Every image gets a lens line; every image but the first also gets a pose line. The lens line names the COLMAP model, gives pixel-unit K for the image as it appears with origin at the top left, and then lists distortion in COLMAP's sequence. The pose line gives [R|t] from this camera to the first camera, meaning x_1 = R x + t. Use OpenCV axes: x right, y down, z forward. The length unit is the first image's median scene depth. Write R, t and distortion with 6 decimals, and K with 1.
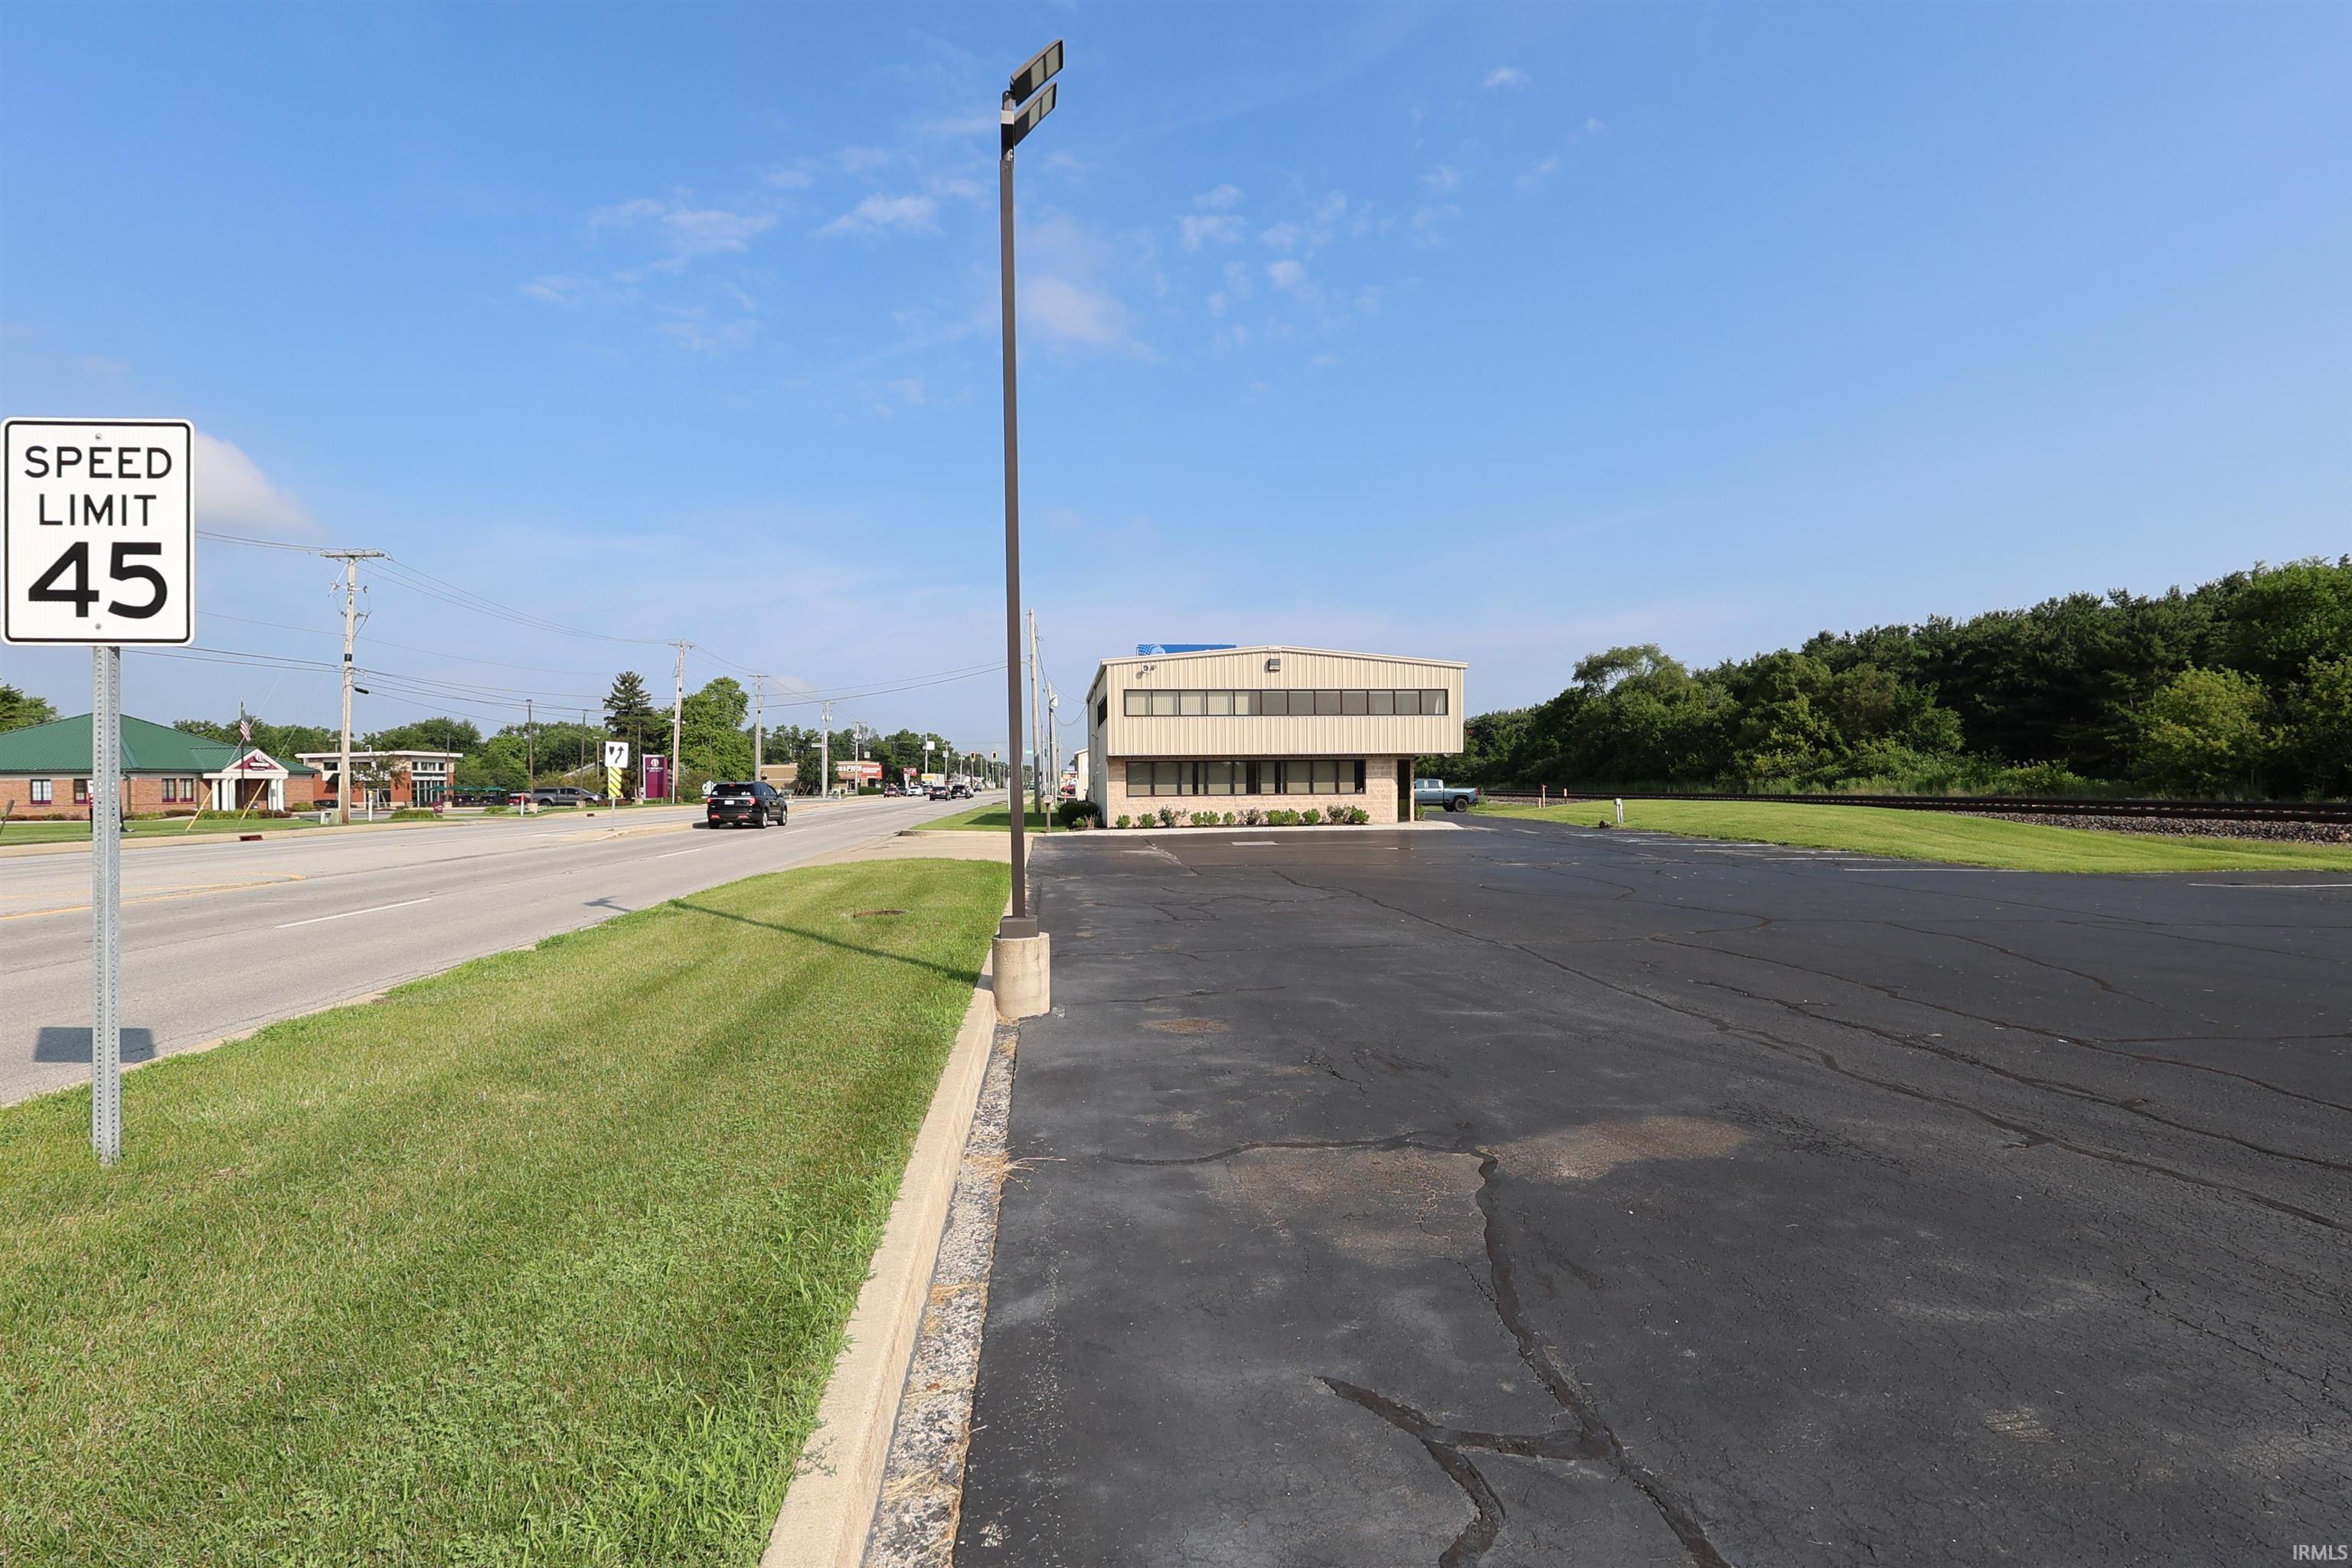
lens RADIAL K [[1103.9, 0, 1176.0], [0, 1103.9, 784.0], [0, 0, 1]] dist [-0.002942, -0.000227]
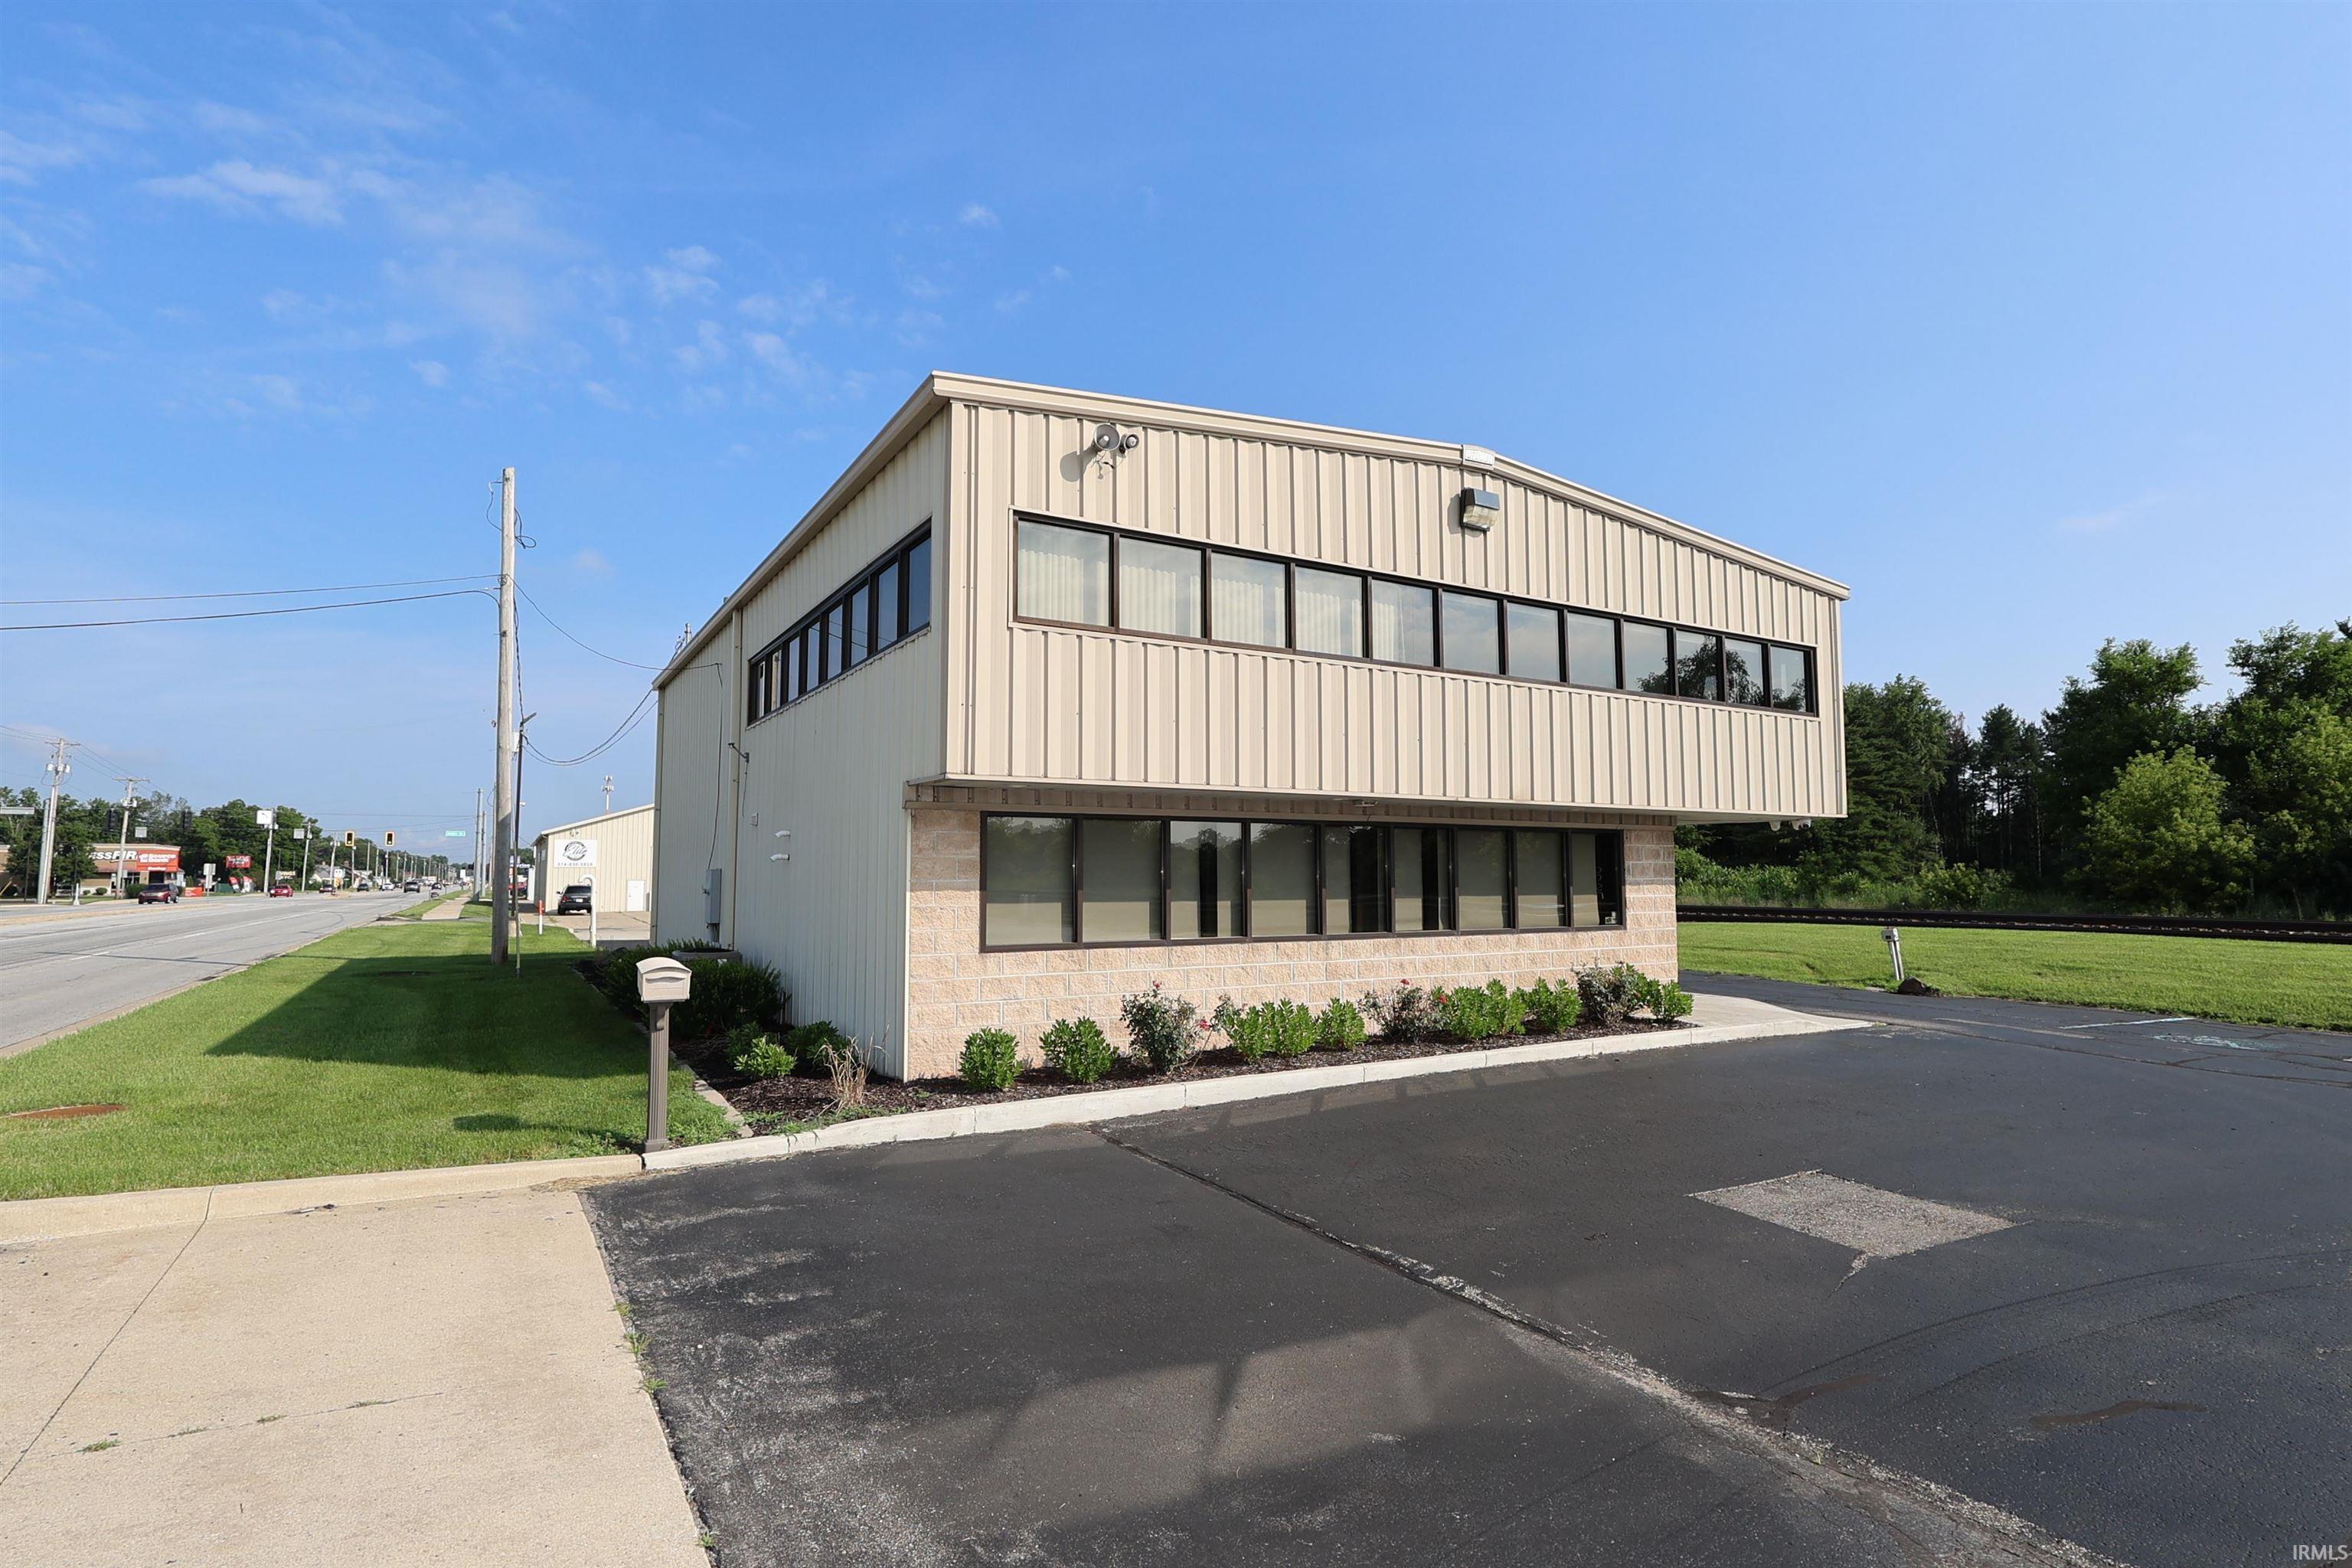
lens RADIAL K [[1177.5, 0, 1176.0], [0, 1177.5, 784.0], [0, 0, 1]] dist [0.013948, 0.000051]
pose [[0.912231, 0.040700, 0.407649, -0.112513], [-0.006768, 0.996414, -0.084338, -0.004069], [-0.409620, 0.074177, 0.909235, 0.719973]]
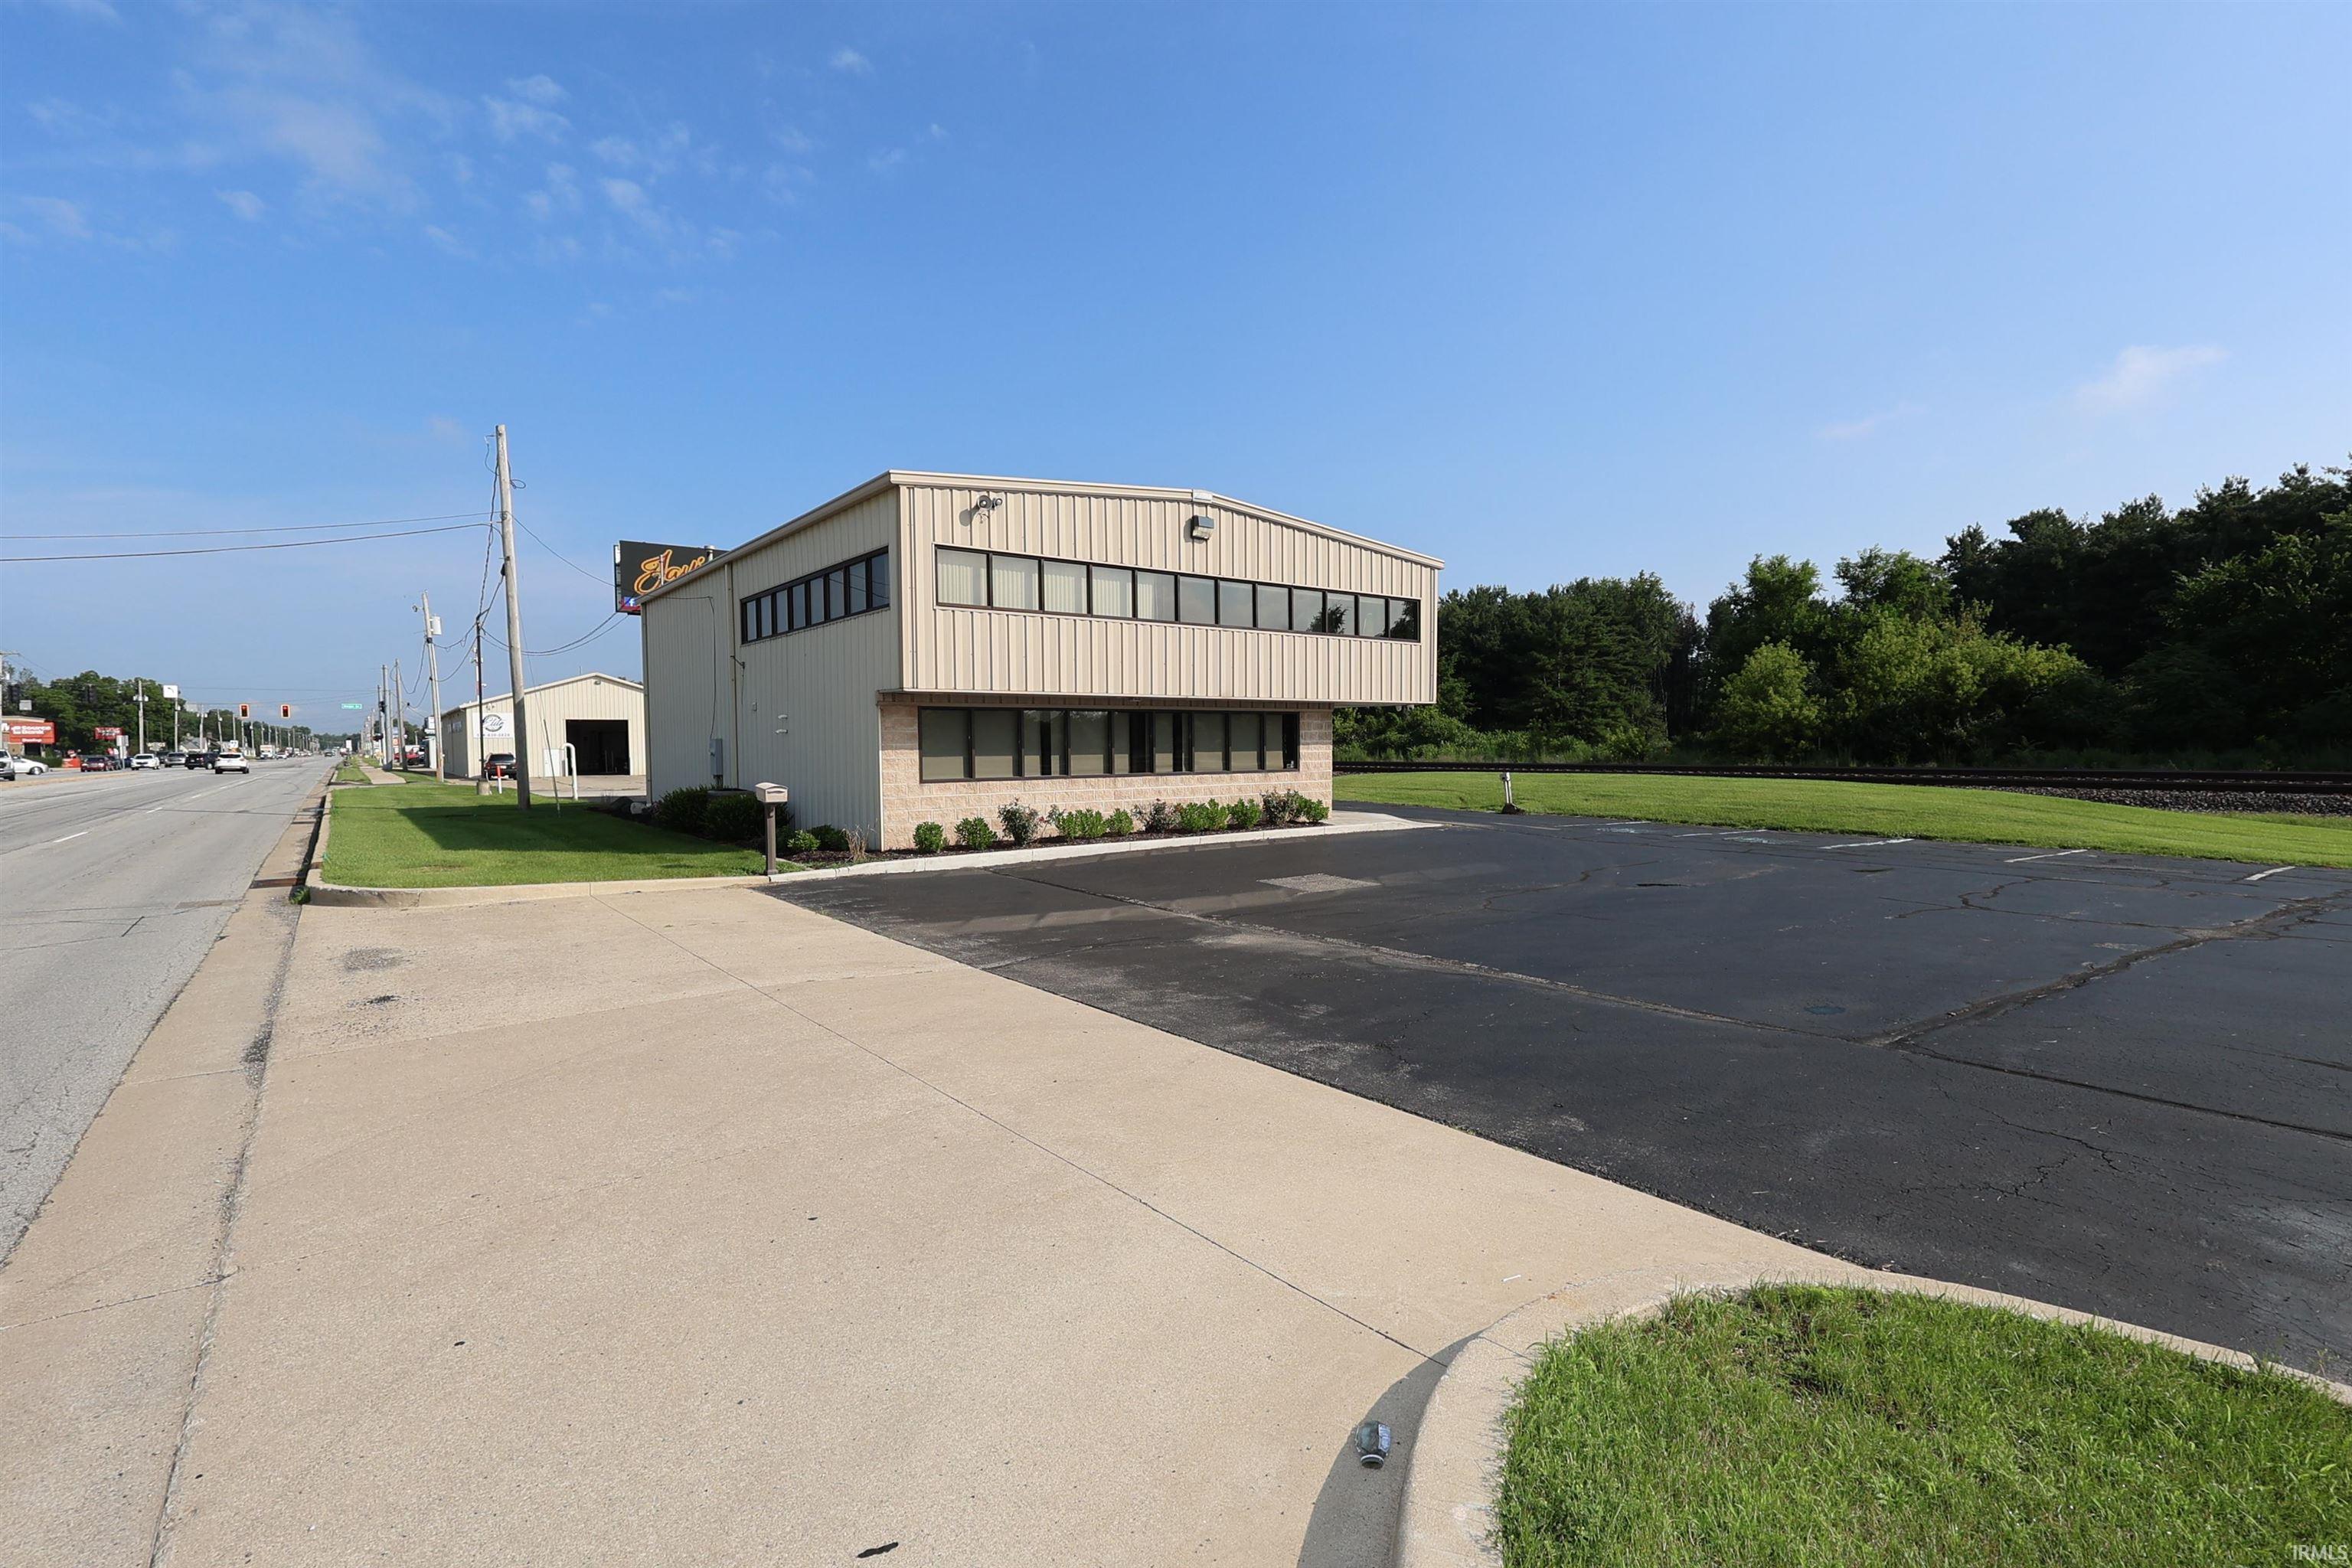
lens RADIAL K [[1085.9, 0, 1171.1], [0, 1085.9, 788.6], [0, 0, 1]] dist [0.007577, 0.000357]
pose [[0.856996, -0.019237, 0.514964, -0.185292], [0.000789, 0.999351, 0.036018, -0.002310], [-0.515323, -0.030461, 0.856455, 0.543576]]
